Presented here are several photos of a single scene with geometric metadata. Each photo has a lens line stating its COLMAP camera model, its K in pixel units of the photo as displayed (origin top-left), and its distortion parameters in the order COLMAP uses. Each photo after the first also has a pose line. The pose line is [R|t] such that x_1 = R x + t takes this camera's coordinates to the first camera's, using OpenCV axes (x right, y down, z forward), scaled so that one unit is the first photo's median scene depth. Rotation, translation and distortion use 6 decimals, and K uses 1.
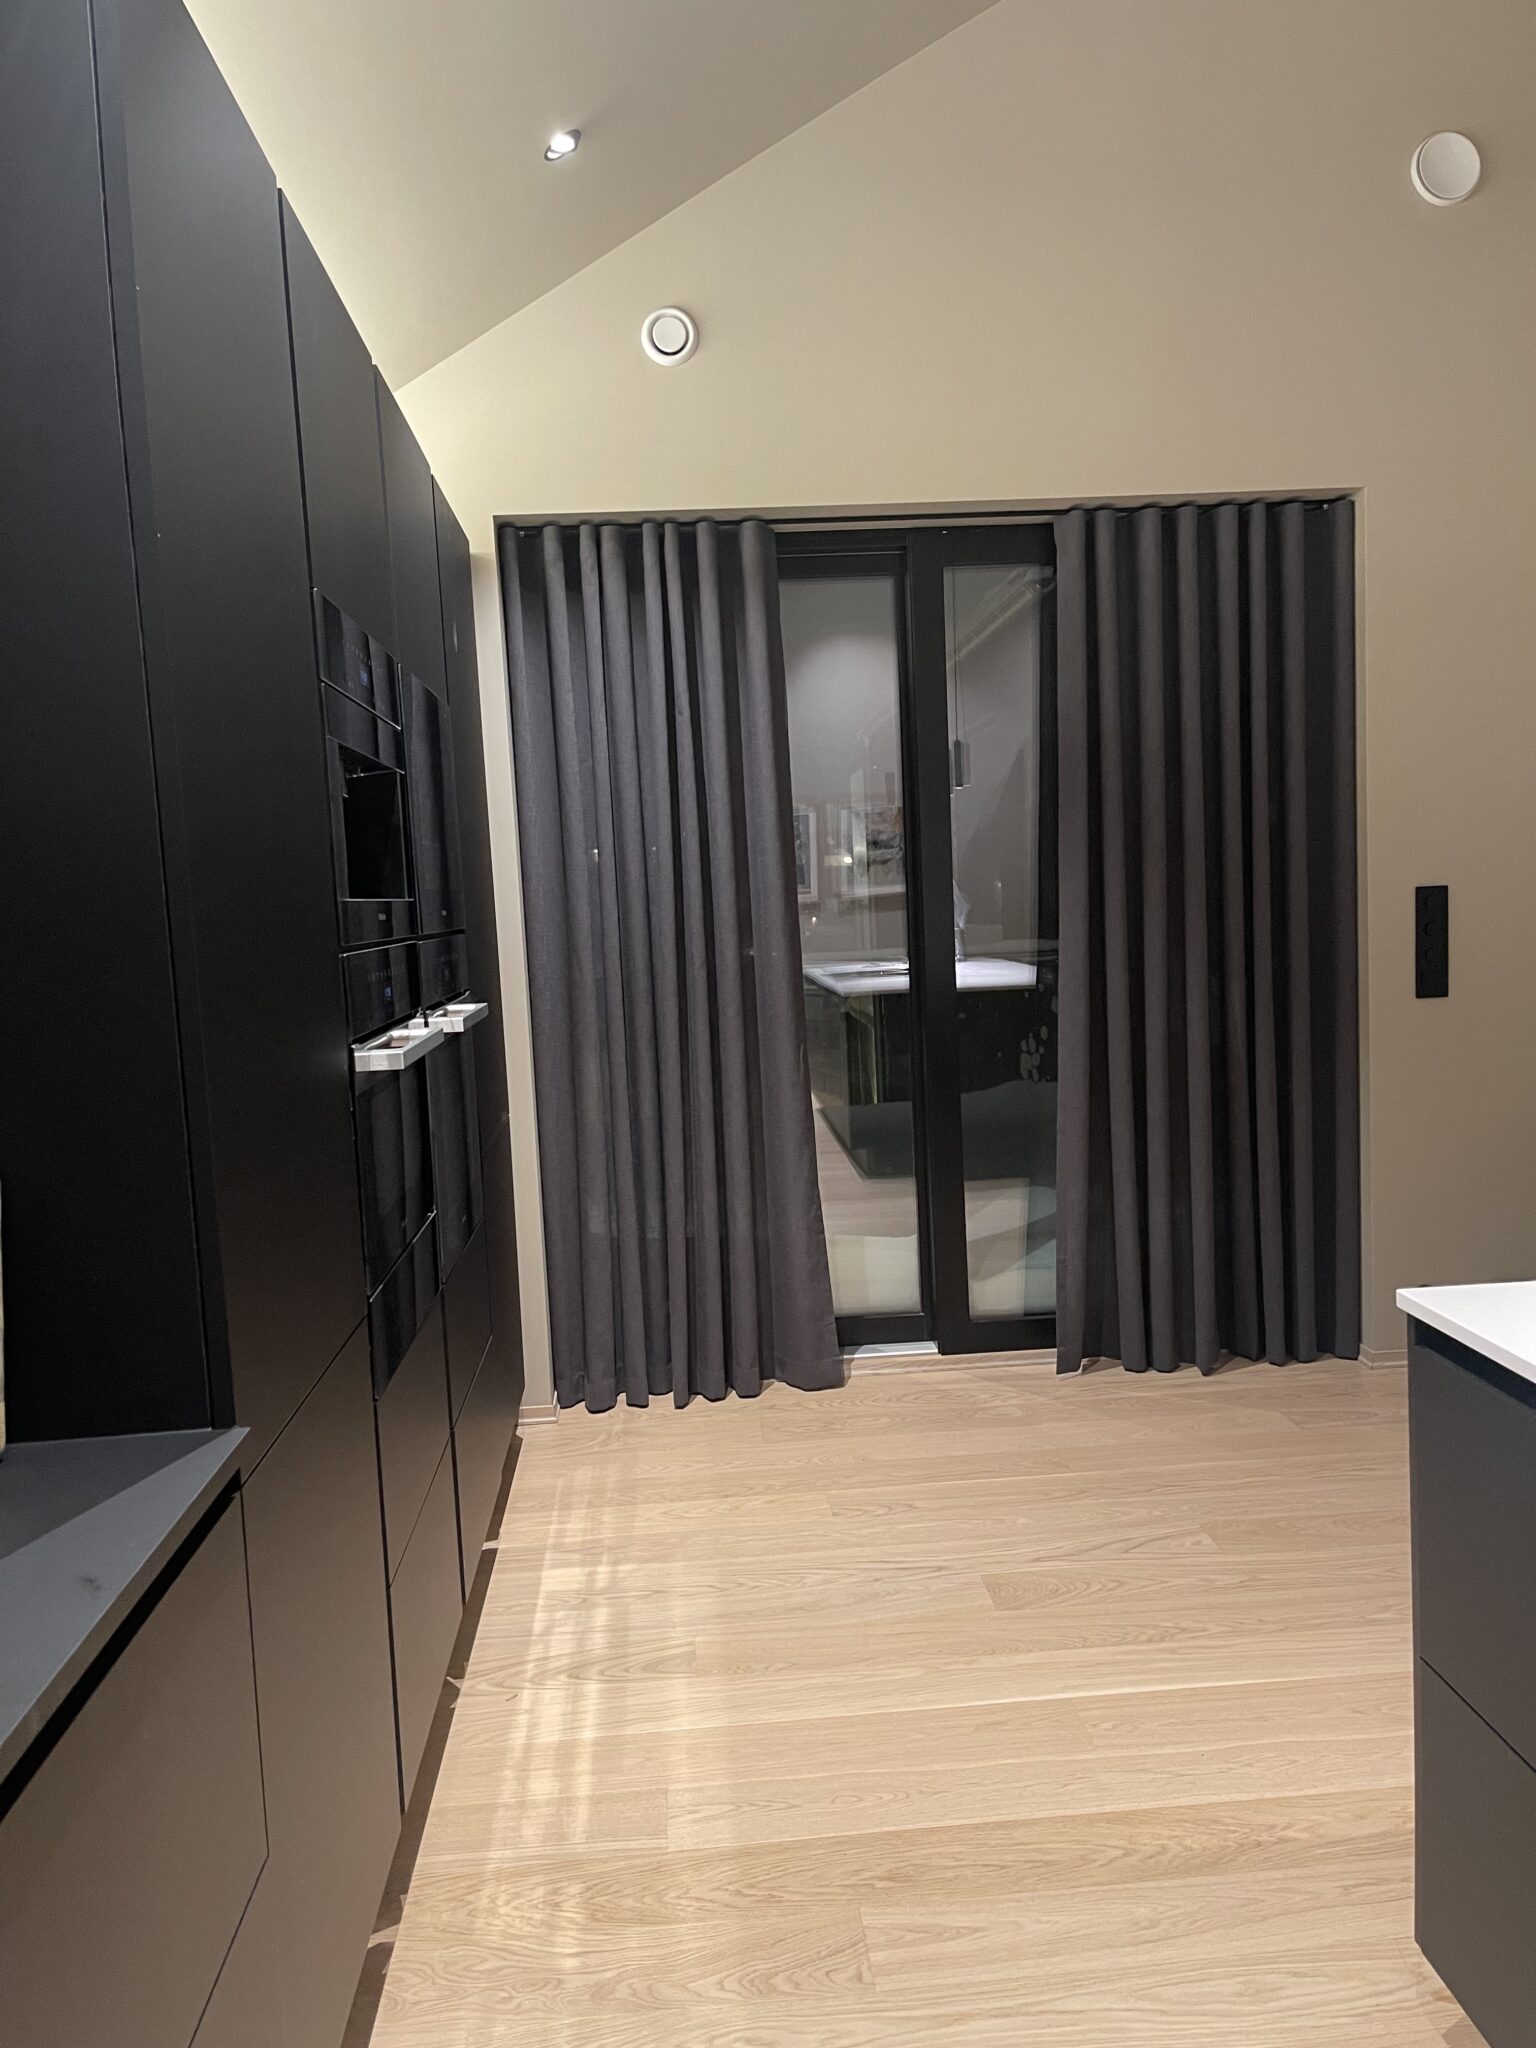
lens RADIAL K [[1541.4, 0, 778.3], [0, 1541.4, 1039.3], [0, 0, 1]] dist [0.074141, -0.096005]
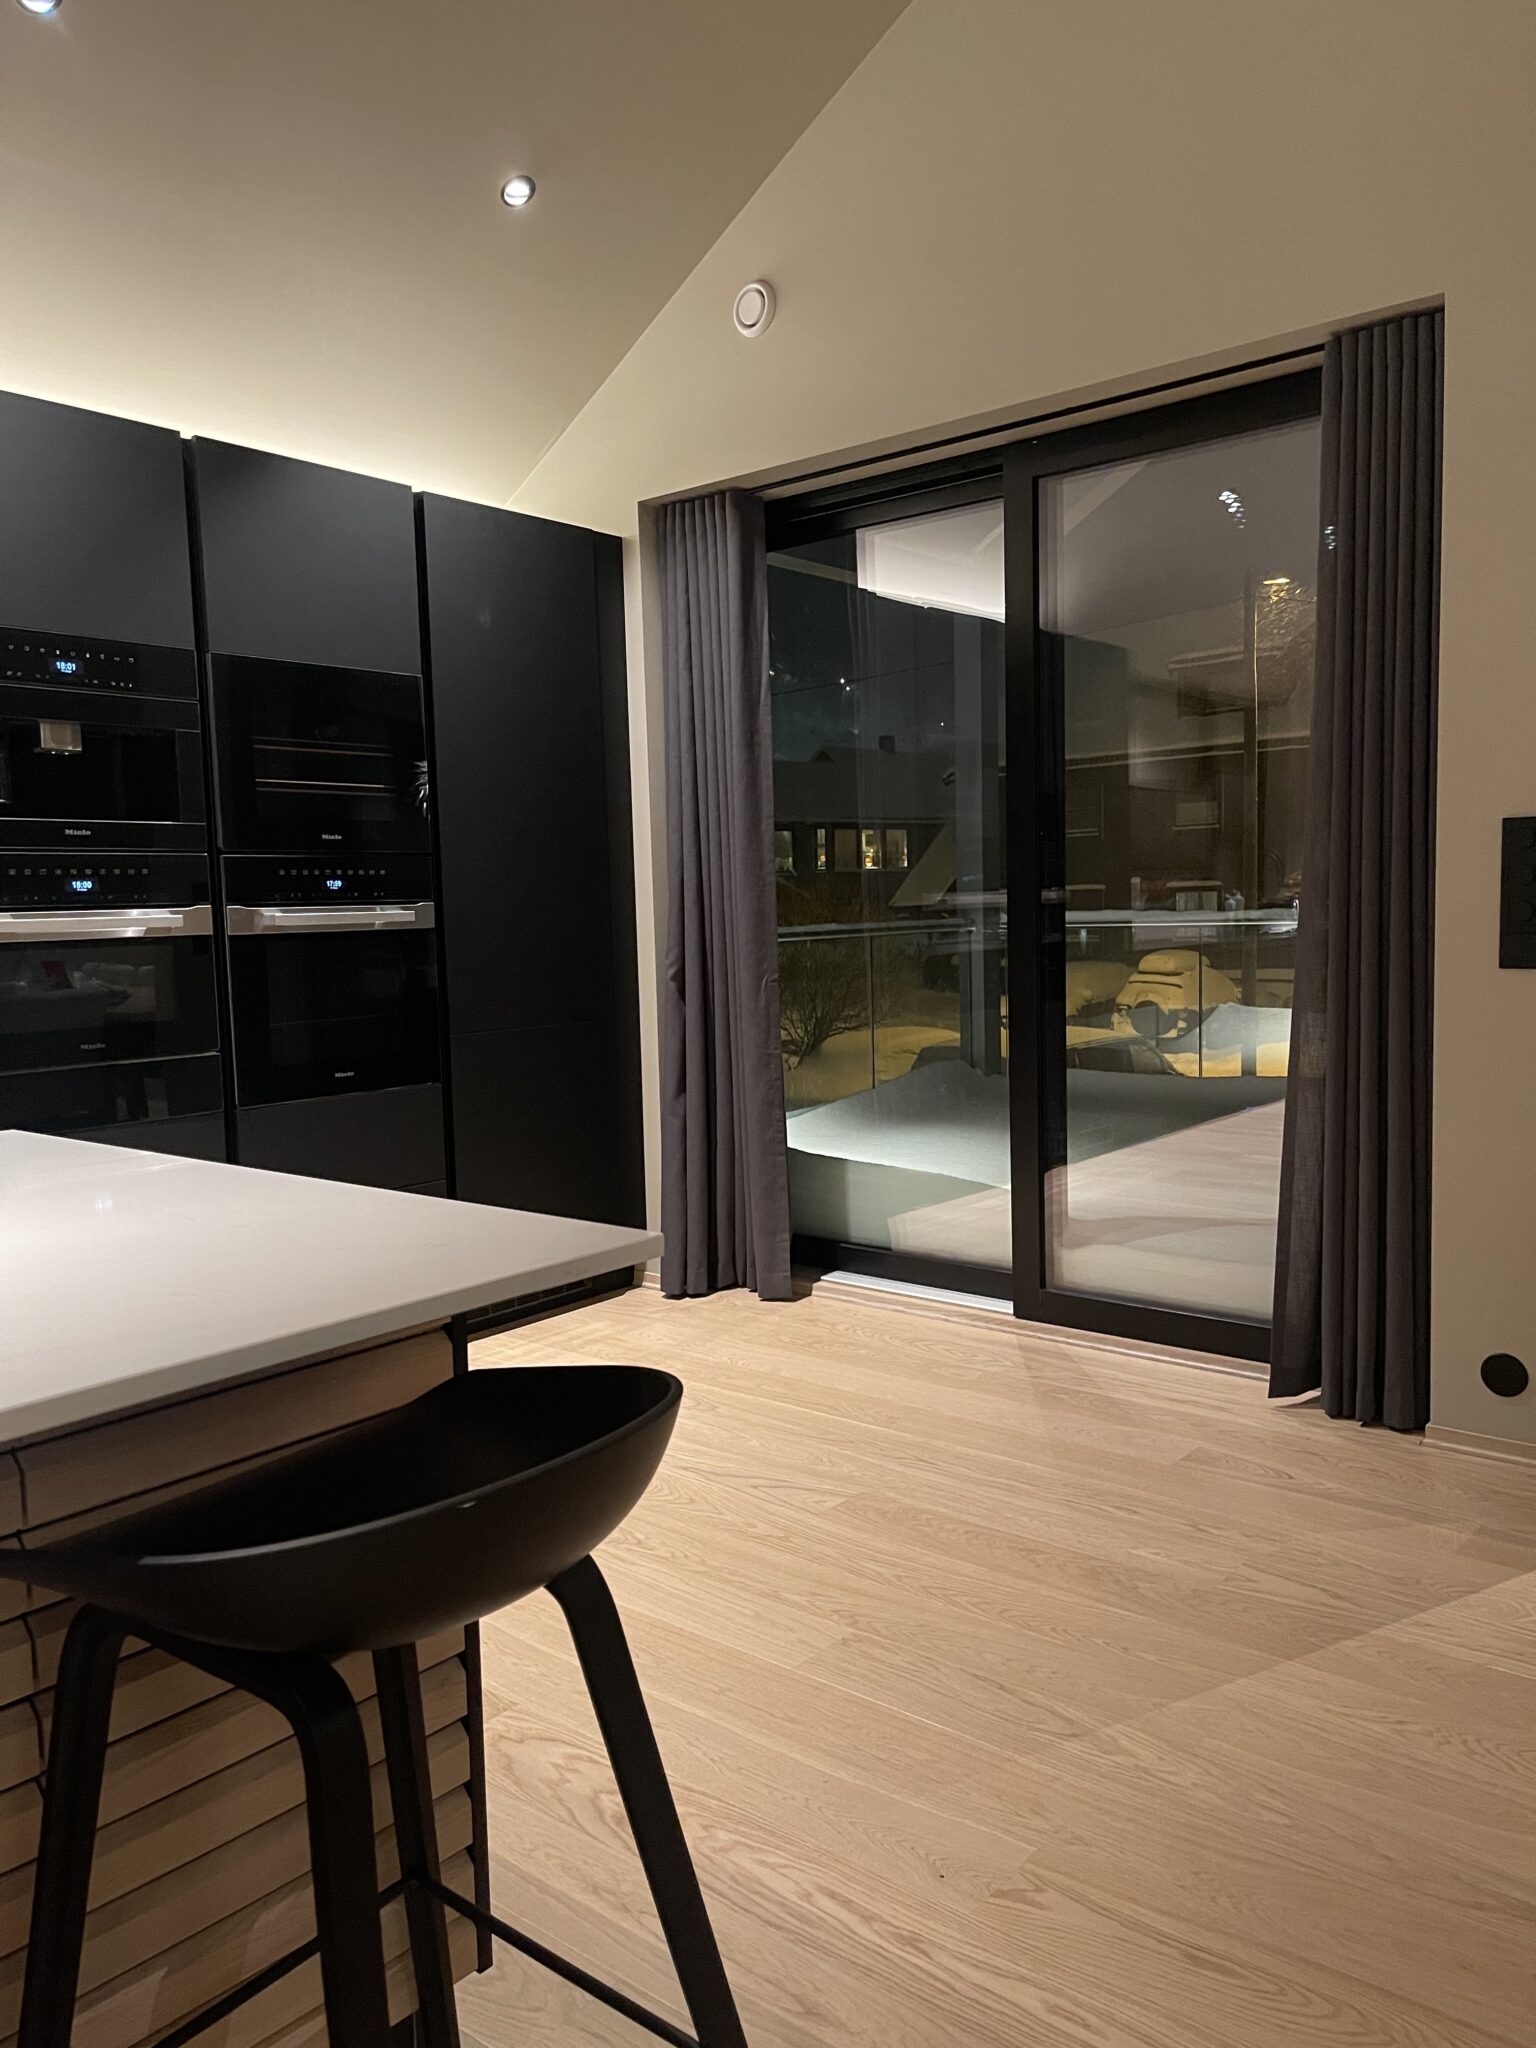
lens RADIAL K [[1548.0, 0, 779.2], [0, 1548.0, 1034.9], [0, 0, 1]] dist [0.056619, -0.072444]
pose [[0.719926, 0.088573, -0.688376, 0.777209], [-0.072991, 0.995986, 0.051817, -0.009085], [0.690202, 0.012940, 0.723501, 0.251548]]
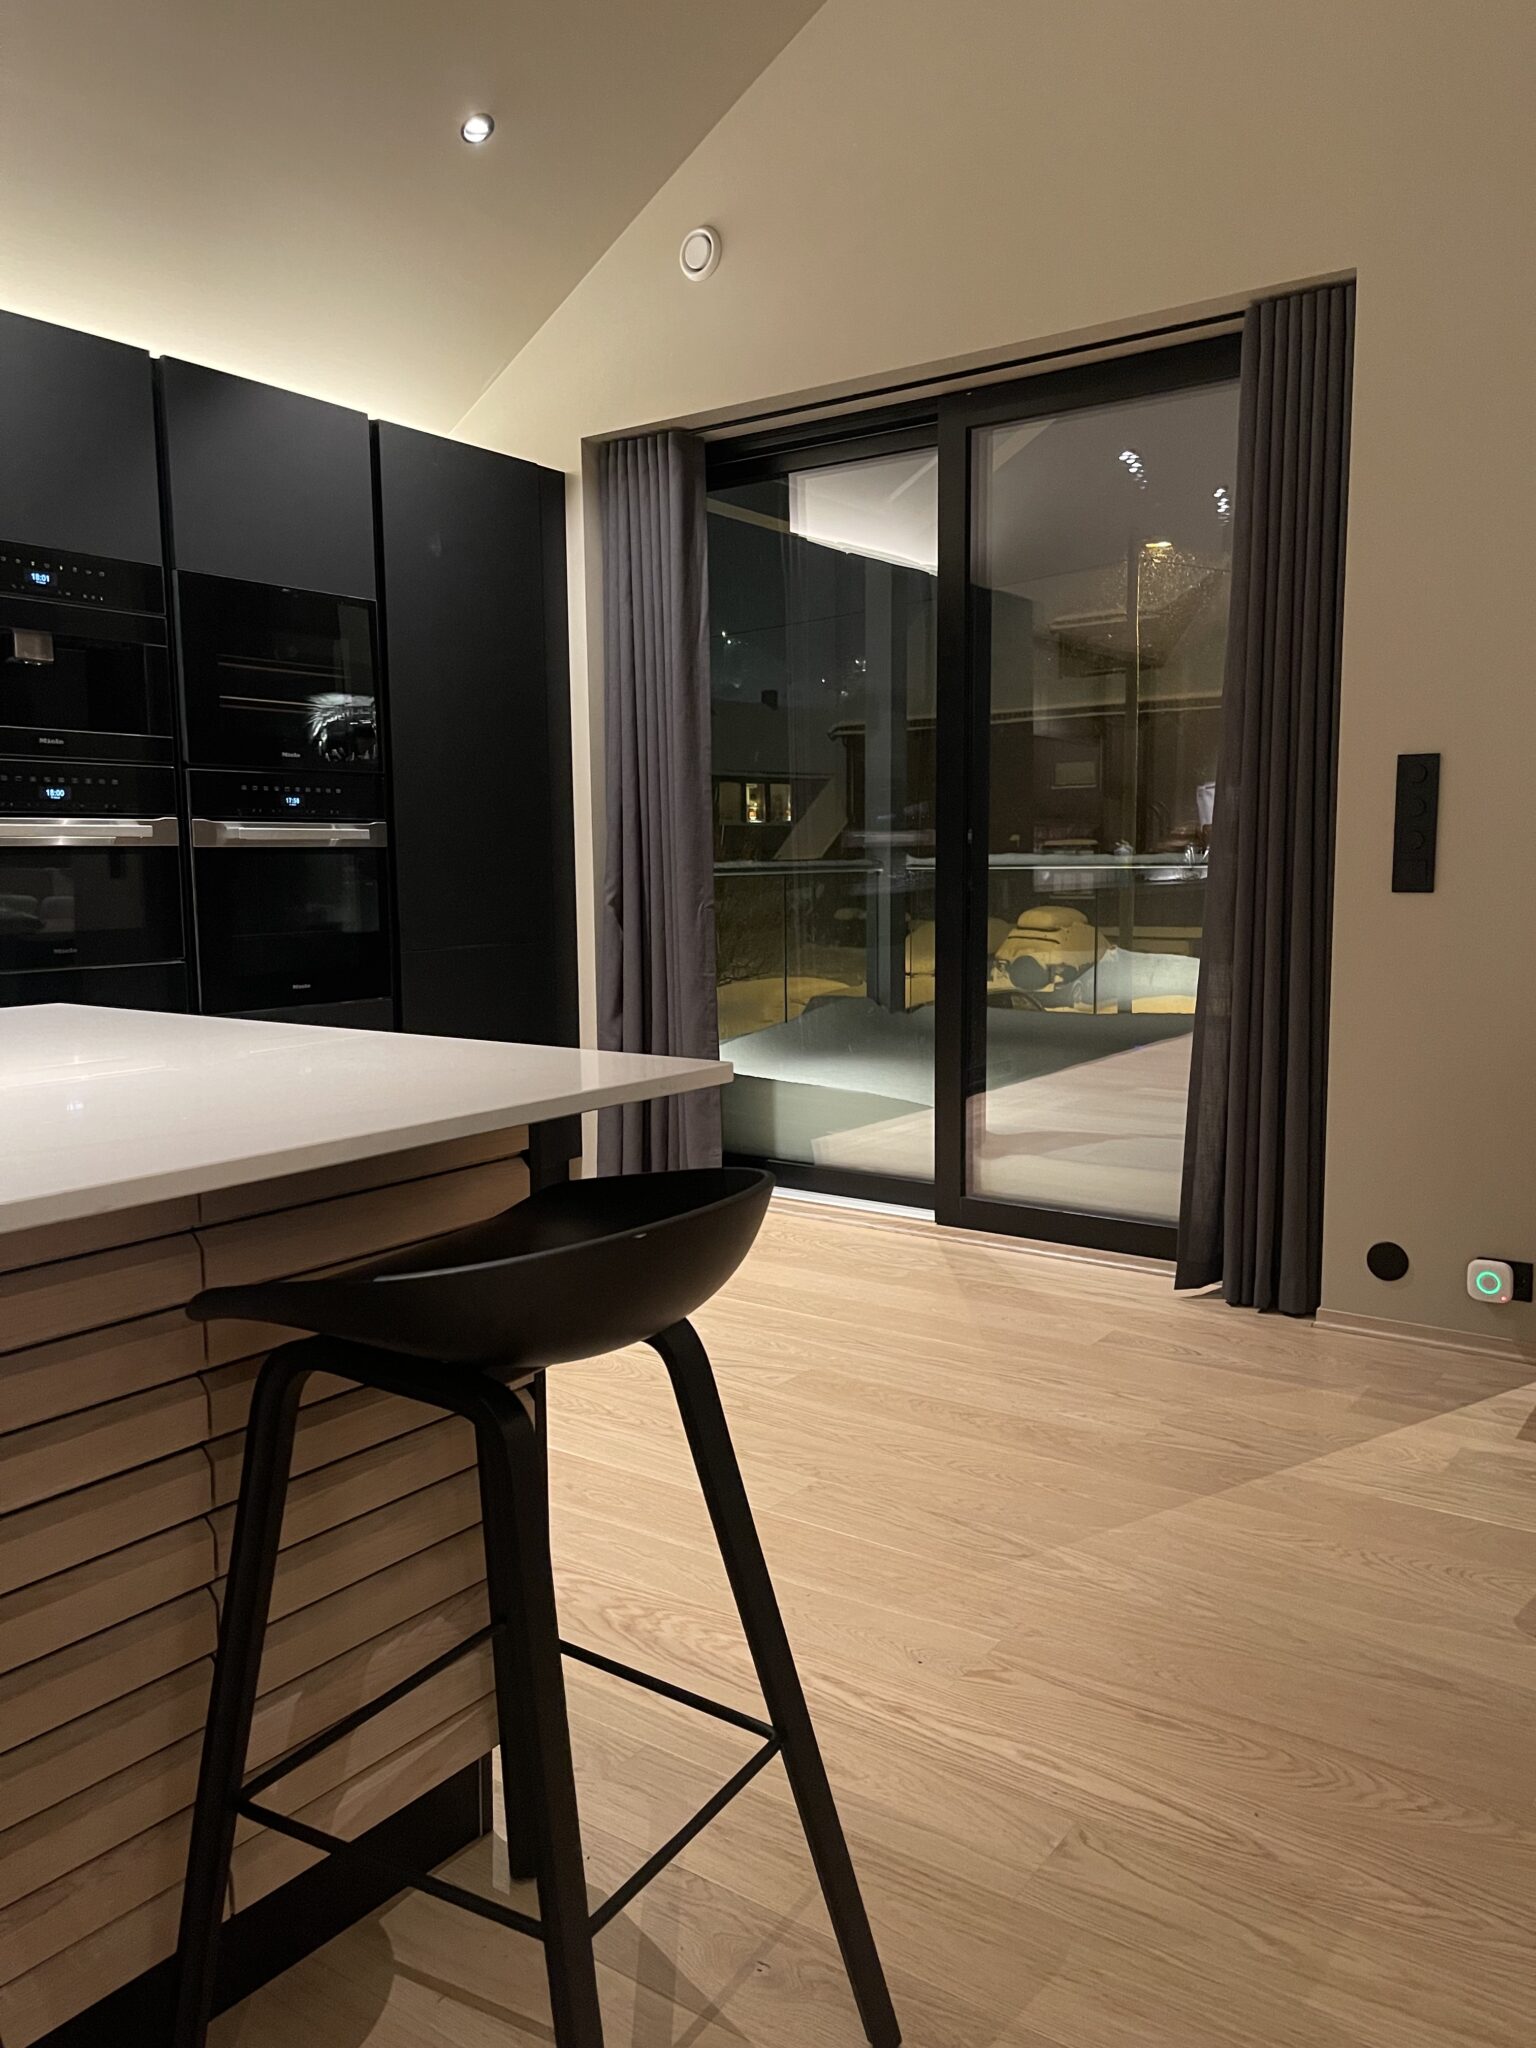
lens RADIAL K [[1546.0, 0, 768.3], [0, 1546.0, 1029.6], [0, 0, 1]] dist [0.063737, -0.088083]
pose [[0.766515, 0.112186, -0.632352, 0.784411], [-0.086754, 0.993687, 0.071131, 0.018134], [0.636340, 0.000337, 0.771409, 0.178358]]
